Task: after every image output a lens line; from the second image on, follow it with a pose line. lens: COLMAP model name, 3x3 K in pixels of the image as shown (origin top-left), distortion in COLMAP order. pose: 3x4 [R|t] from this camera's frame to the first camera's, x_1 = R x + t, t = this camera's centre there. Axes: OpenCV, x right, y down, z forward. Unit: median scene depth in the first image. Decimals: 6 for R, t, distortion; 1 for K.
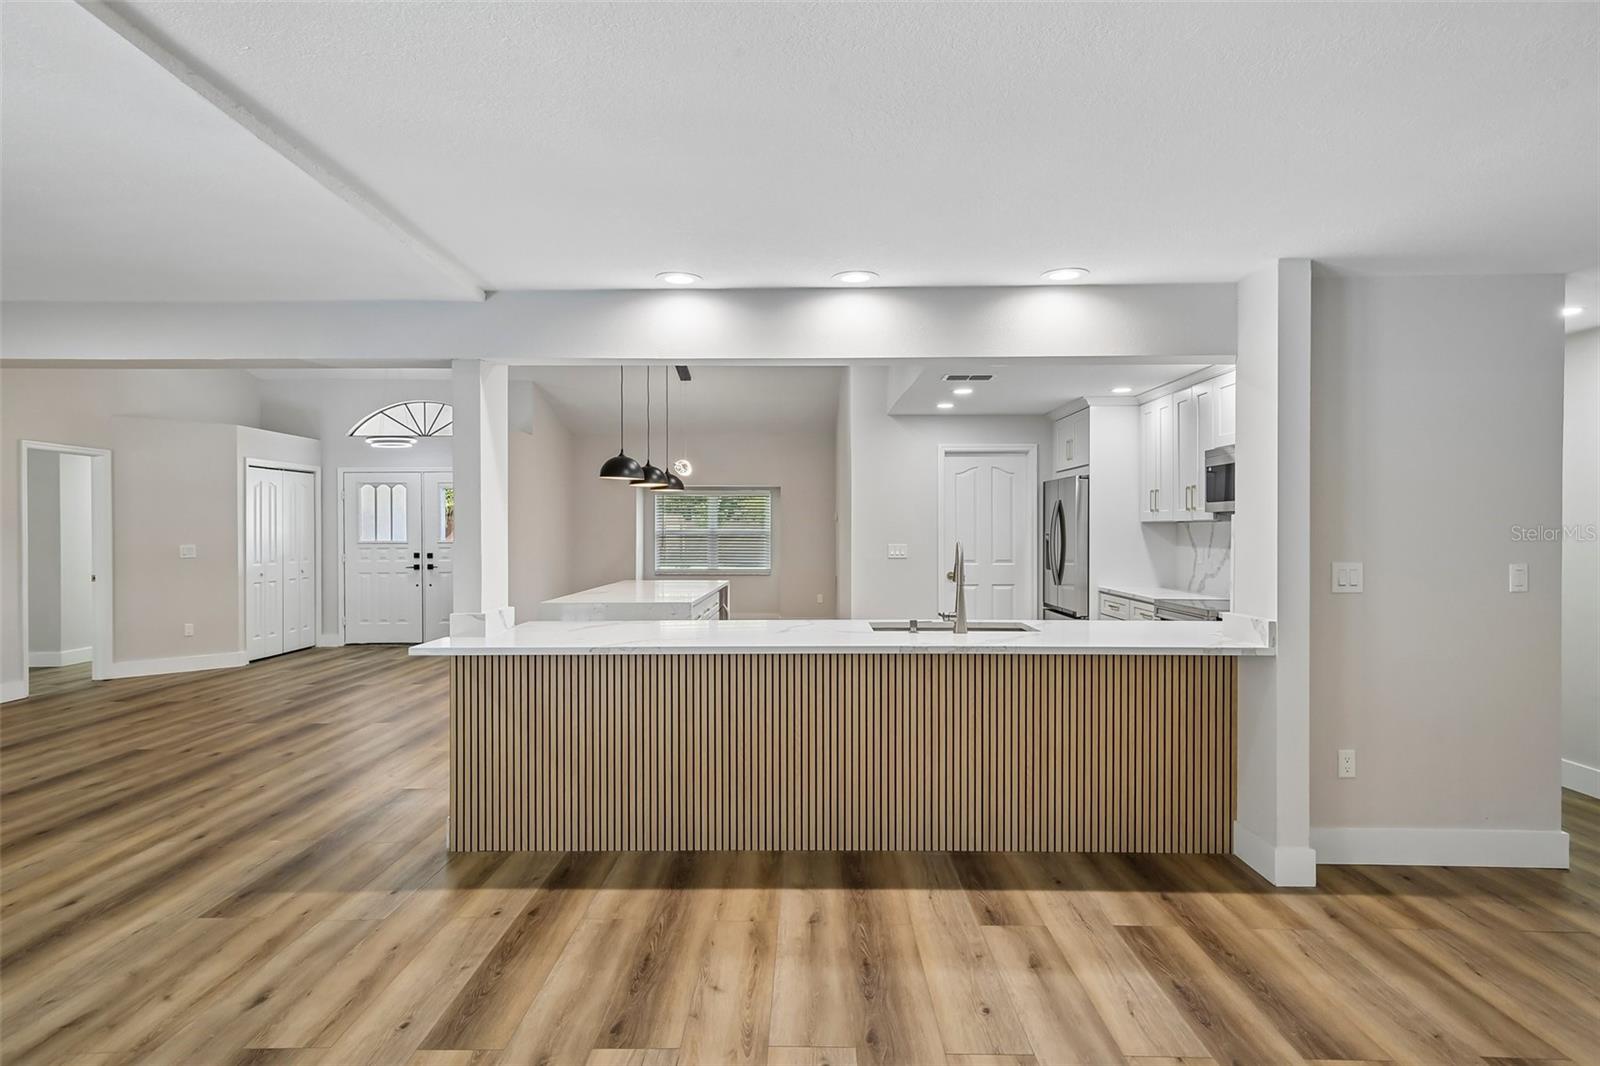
lens RADIAL K [[904.9, 0, 798.6], [0, 904.9, 527.7], [0, 0, 1]] dist [0.007290, 0.001747]
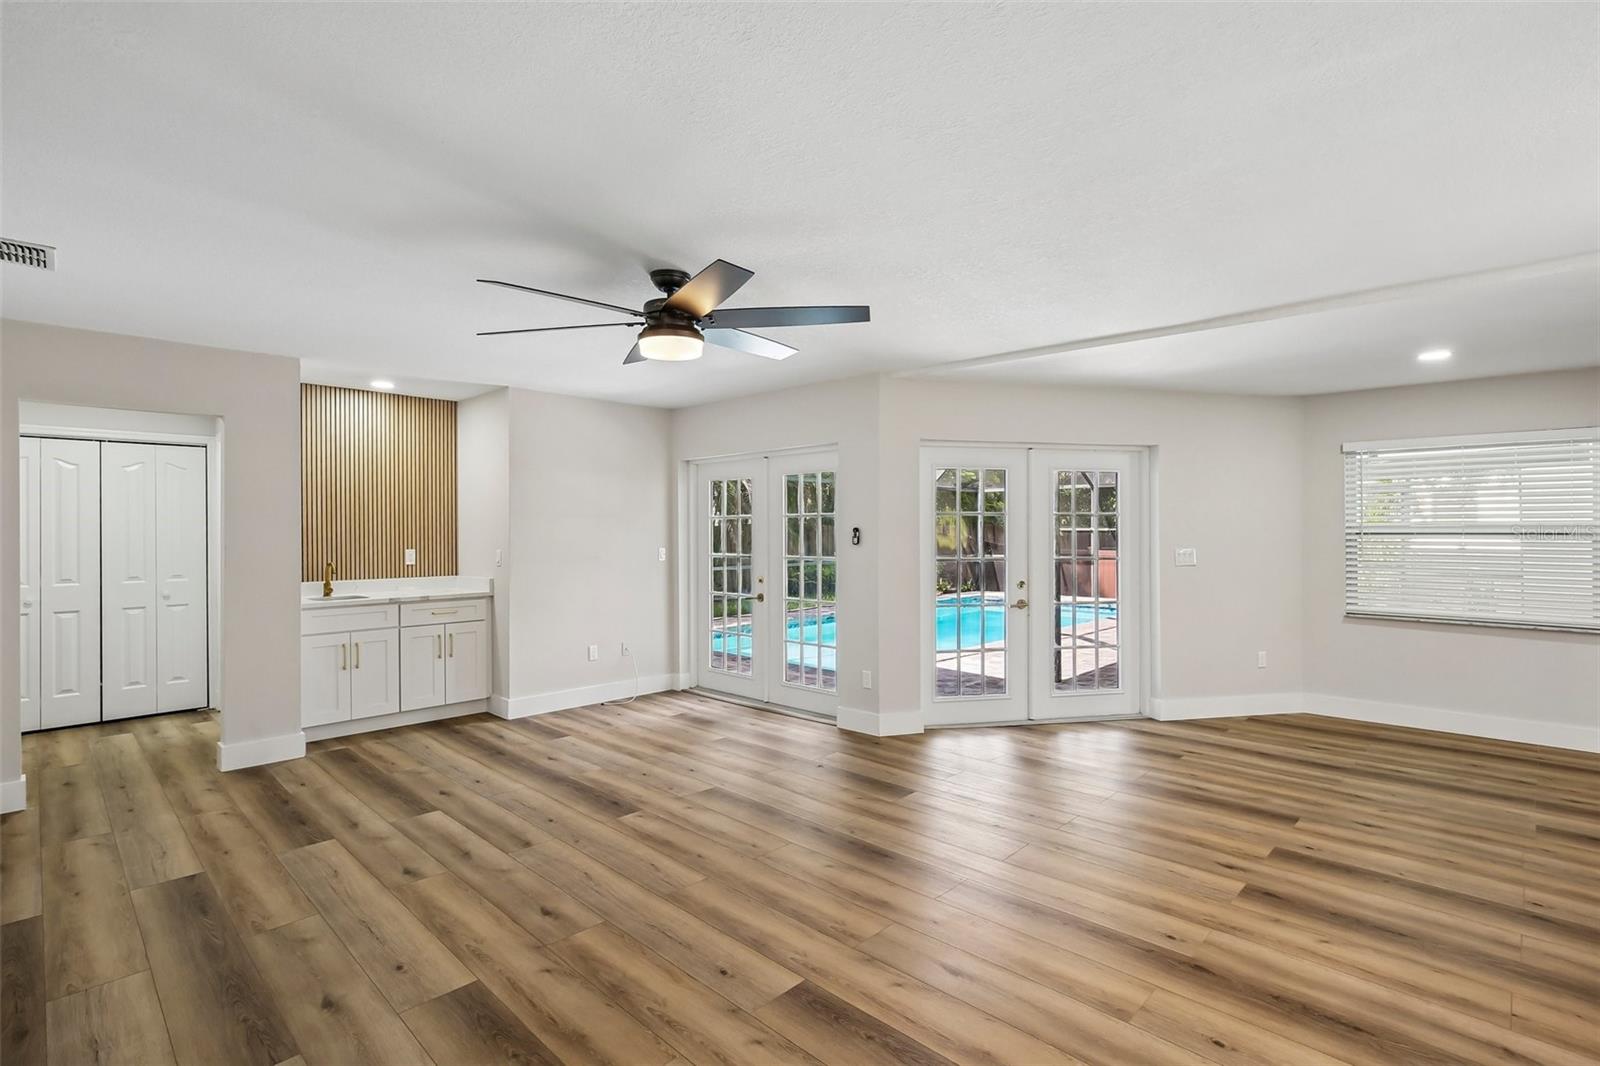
lens RADIAL K [[733.5, 0, 801.0], [0, 733.5, 526.4], [0, 0, 1]] dist [-0.020131, 0.005678]
pose [[-0.676281, 0.004821, -0.736628, 0.987547], [-0.006006, 0.999909, 0.012058, -0.005585], [0.736619, 0.012579, -0.676190, 1.118001]]
